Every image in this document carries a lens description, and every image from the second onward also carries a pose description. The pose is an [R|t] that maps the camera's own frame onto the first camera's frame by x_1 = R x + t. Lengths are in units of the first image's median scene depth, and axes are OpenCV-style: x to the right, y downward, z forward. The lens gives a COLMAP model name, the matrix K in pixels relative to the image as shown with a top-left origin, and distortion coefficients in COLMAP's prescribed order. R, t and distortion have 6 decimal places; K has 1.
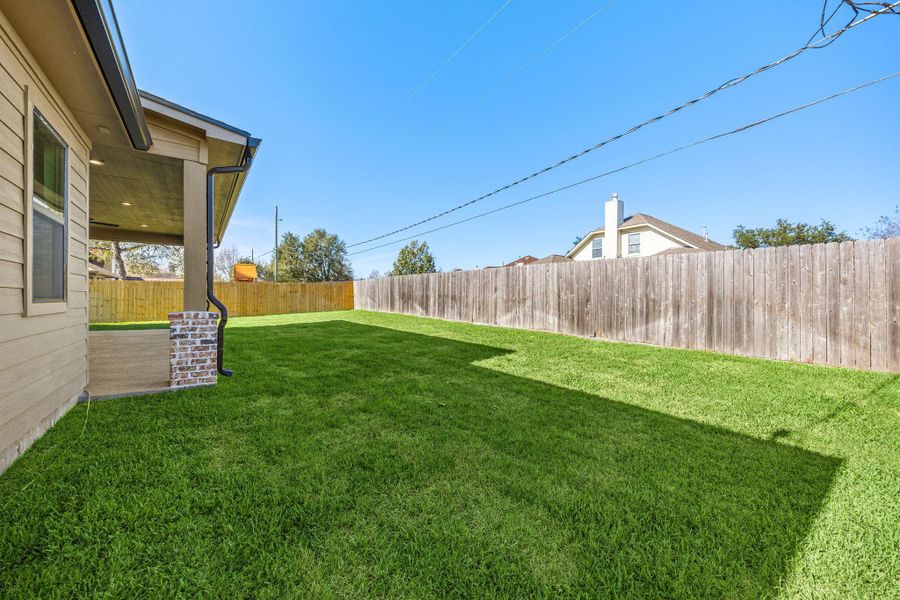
lens RADIAL K [[351.2, 0, 451.2], [0, 351.2, 300.3], [0, 0, 1]] dist [-0.000862, -0.000056]
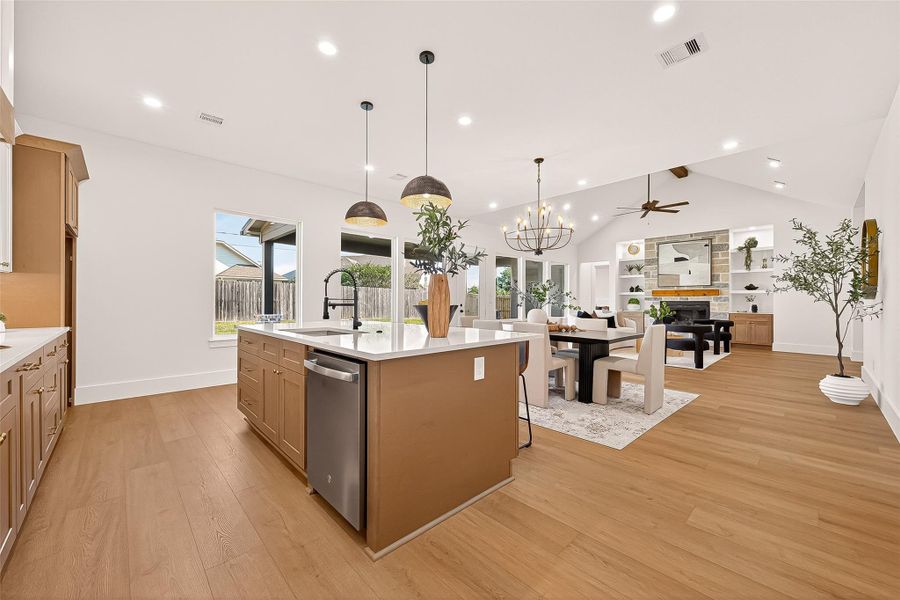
lens RADIAL K [[351.2, 0, 451.2], [0, 351.2, 300.3], [0, 0, 1]] dist [-0.000862, -0.000056]
pose [[-0.078151, -0.002391, 0.996939, -1.615043], [0.002214, 0.999994, 0.002572, -0.026859], [-0.996939, 0.002409, -0.078146, 0.623829]]
